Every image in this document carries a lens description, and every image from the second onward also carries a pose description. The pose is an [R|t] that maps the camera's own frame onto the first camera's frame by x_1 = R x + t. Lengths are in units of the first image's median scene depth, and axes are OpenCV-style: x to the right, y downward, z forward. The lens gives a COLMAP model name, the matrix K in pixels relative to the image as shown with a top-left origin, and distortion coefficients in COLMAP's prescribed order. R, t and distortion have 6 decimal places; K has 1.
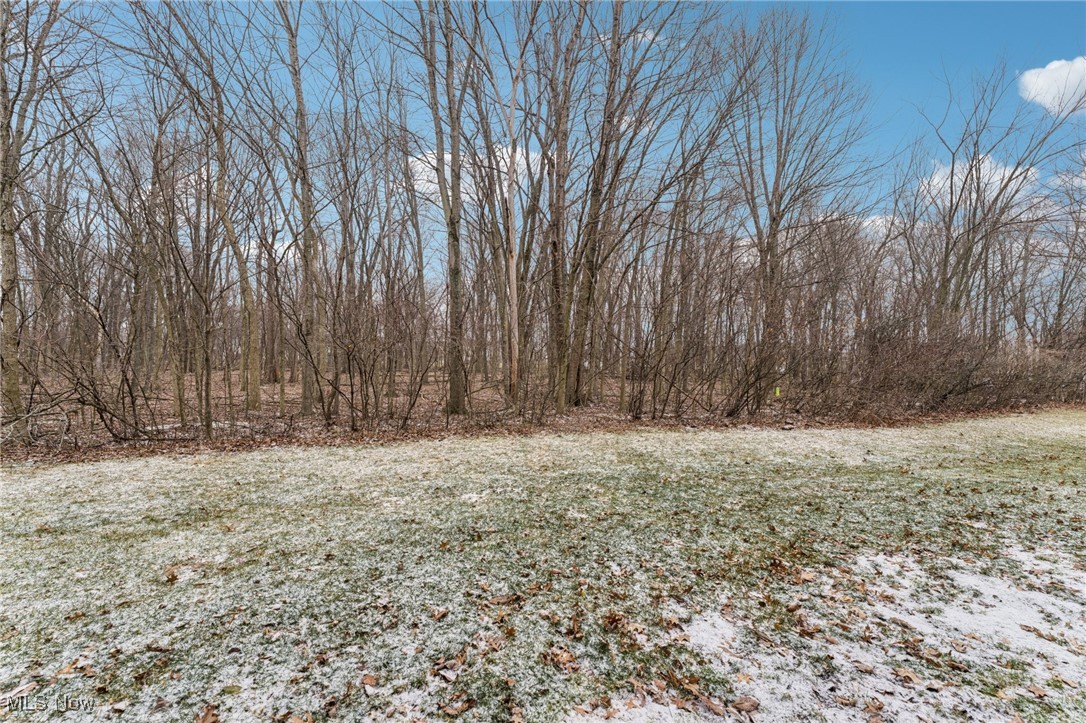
lens RADIAL K [[436.9, 0, 538.7], [0, 436.9, 346.6], [0, 0, 1]] dist [0.003119, -0.000006]
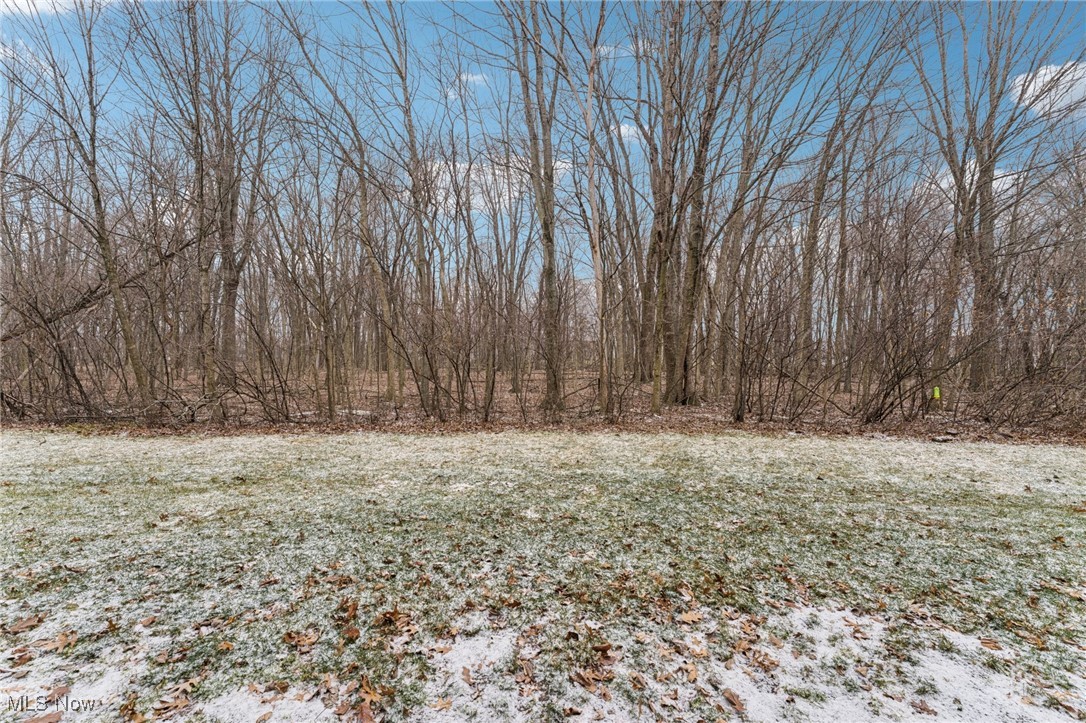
lens RADIAL K [[436.9, 0, 538.7], [0, 436.9, 346.6], [0, 0, 1]] dist [0.003119, -0.000006]
pose [[0.935043, -0.024920, -0.353657, 0.415133], [0.026377, 0.999652, -0.000701, 0.018777], [0.353551, -0.008672, 0.935375, 0.107062]]
